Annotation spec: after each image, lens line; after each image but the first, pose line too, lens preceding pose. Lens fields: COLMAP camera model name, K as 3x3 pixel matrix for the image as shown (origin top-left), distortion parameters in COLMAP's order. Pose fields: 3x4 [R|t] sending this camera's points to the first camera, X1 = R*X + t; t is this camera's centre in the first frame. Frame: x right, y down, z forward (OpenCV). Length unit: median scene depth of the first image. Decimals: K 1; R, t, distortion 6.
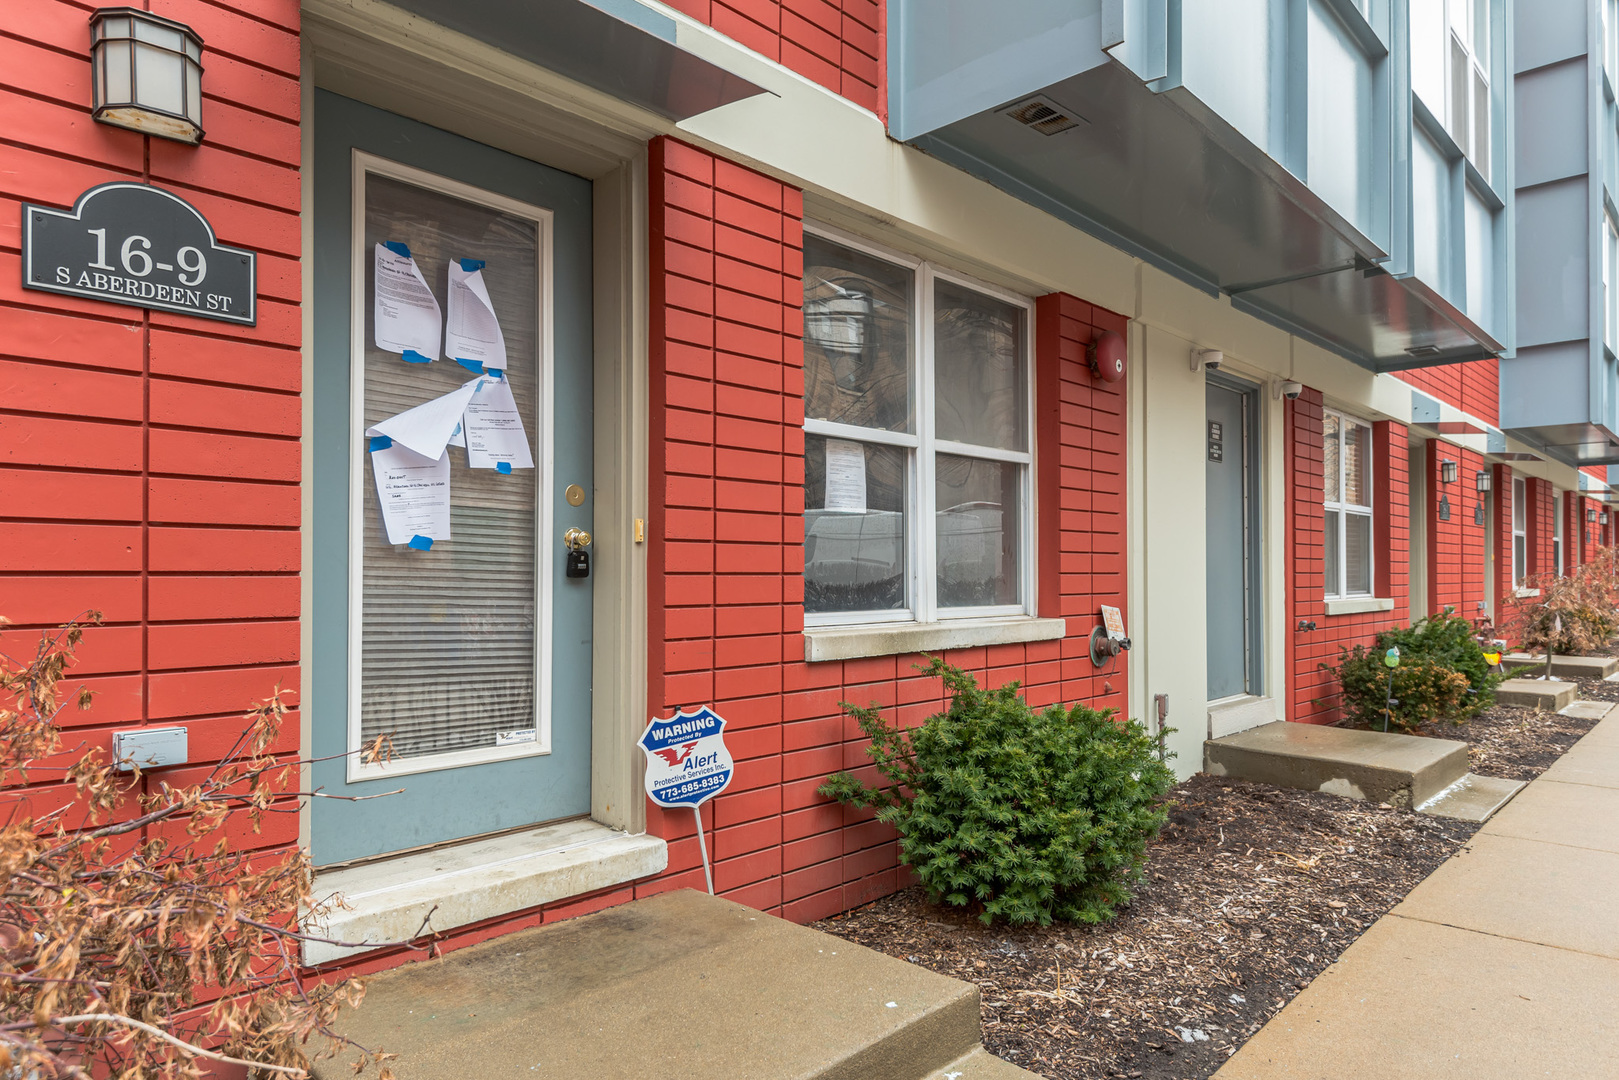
lens RADIAL K [[996.1, 0, 822.2], [0, 996.1, 542.8], [0, 0, 1]] dist [0.000797, -0.003786]
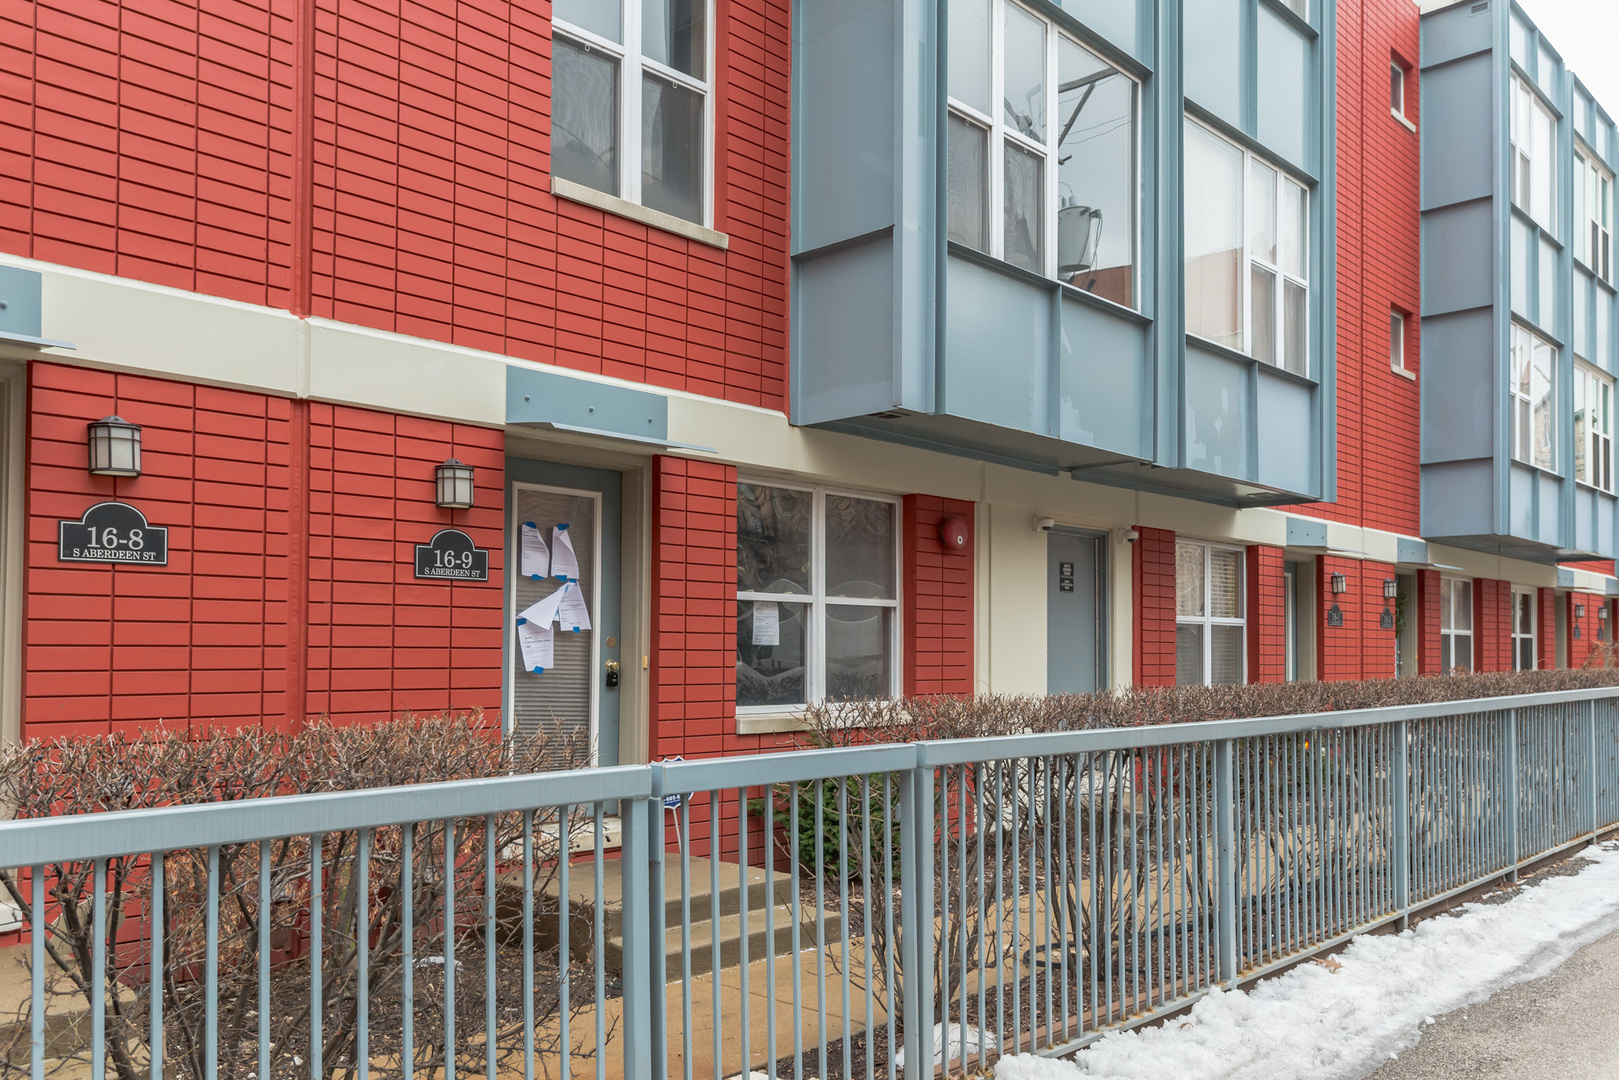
lens RADIAL K [[1212.5, 0, 797.0], [0, 1212.5, 537.6], [0, 0, 1]] dist [0.005589, 0.003405]
pose [[0.999626, 0.002867, -0.027192, 0.162927], [-0.004643, 0.997844, -0.065469, -0.096022], [0.026946, 0.065571, 0.997484, -1.276507]]
